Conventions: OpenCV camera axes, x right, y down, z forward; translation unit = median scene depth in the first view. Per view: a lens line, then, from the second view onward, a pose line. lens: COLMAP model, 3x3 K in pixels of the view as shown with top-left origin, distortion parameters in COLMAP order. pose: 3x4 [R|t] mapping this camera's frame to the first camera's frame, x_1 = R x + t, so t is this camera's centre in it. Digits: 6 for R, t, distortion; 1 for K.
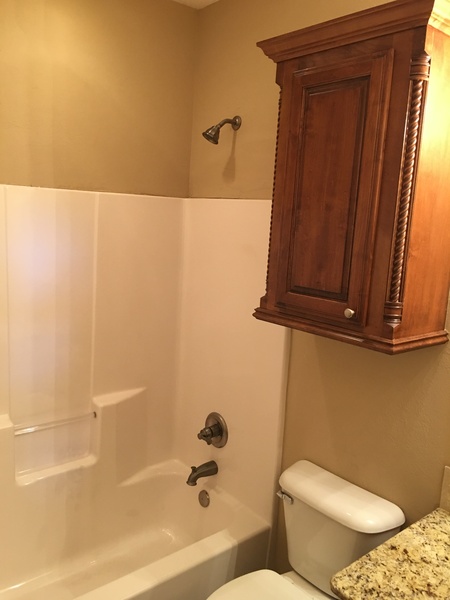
lens RADIAL K [[513.6, 0, 225.5], [0, 513.6, 299.9], [0, 0, 1]] dist [0.081323, -0.097156]
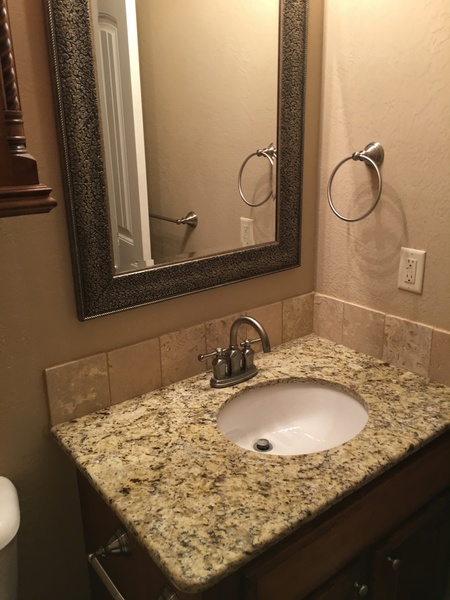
lens RADIAL K [[513.6, 0, 225.6], [0, 513.6, 300.2], [0, 0, 1]] dist [0.081323, -0.097156]
pose [[0.033323, -0.364267, 0.930698, -0.218901], [0.183448, 0.917624, 0.352581, 0.035459], [-0.982464, 0.158986, 0.097402, 0.795788]]
